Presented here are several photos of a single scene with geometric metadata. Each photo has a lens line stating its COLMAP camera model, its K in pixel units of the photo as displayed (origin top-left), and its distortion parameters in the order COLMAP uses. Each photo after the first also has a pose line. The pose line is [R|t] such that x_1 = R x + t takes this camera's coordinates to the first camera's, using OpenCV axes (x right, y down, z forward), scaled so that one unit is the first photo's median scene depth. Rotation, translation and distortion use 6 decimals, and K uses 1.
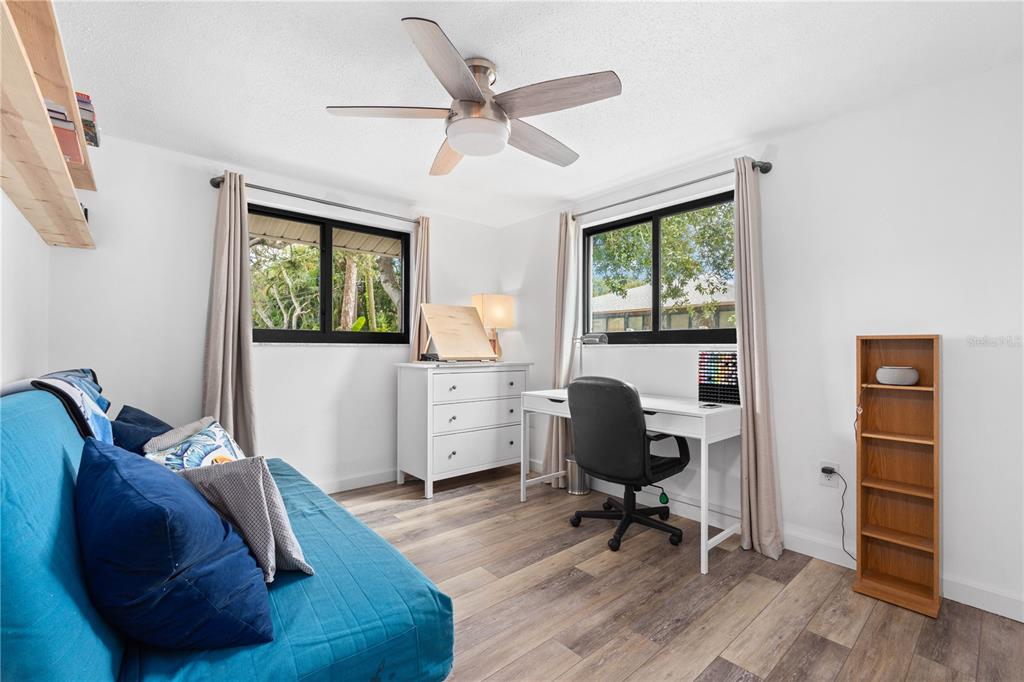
lens RADIAL K [[439.8, 0, 515.7], [0, 439.8, 337.1], [0, 0, 1]] dist [-0.007868, -0.000147]
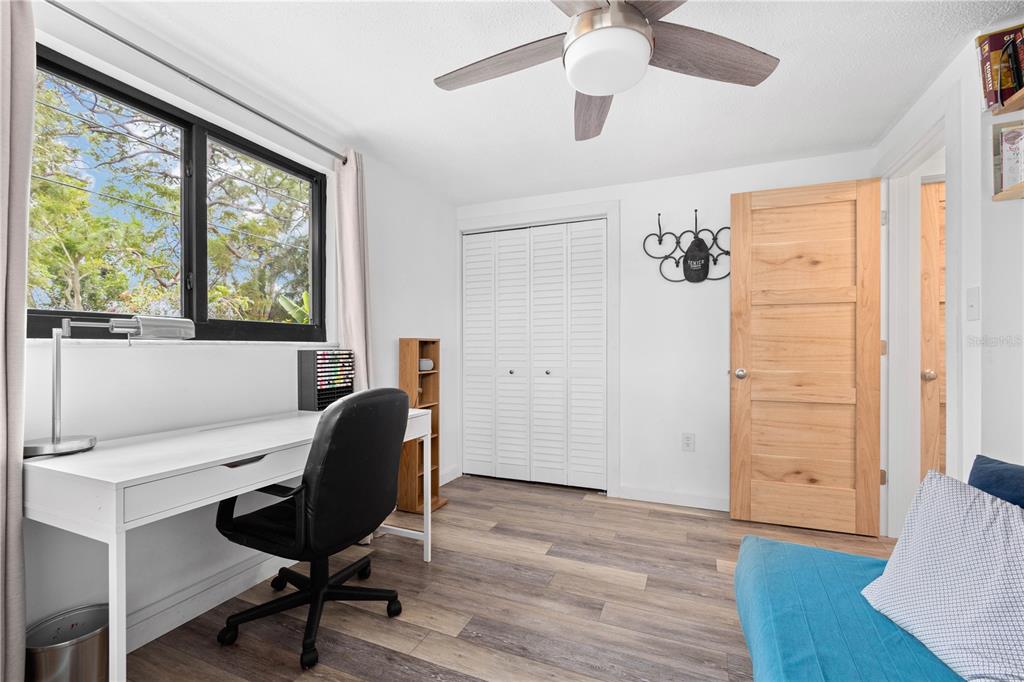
lens RADIAL K [[439.8, 0, 507.8], [0, 439.8, 346.1], [0, 0, 1]] dist [-0.007868, -0.000147]
pose [[-0.428481, 0.006192, 0.903530, -0.538887], [-0.018421, 0.999709, -0.015587, 0.033589], [-0.903363, -0.023323, -0.428242, 1.155894]]
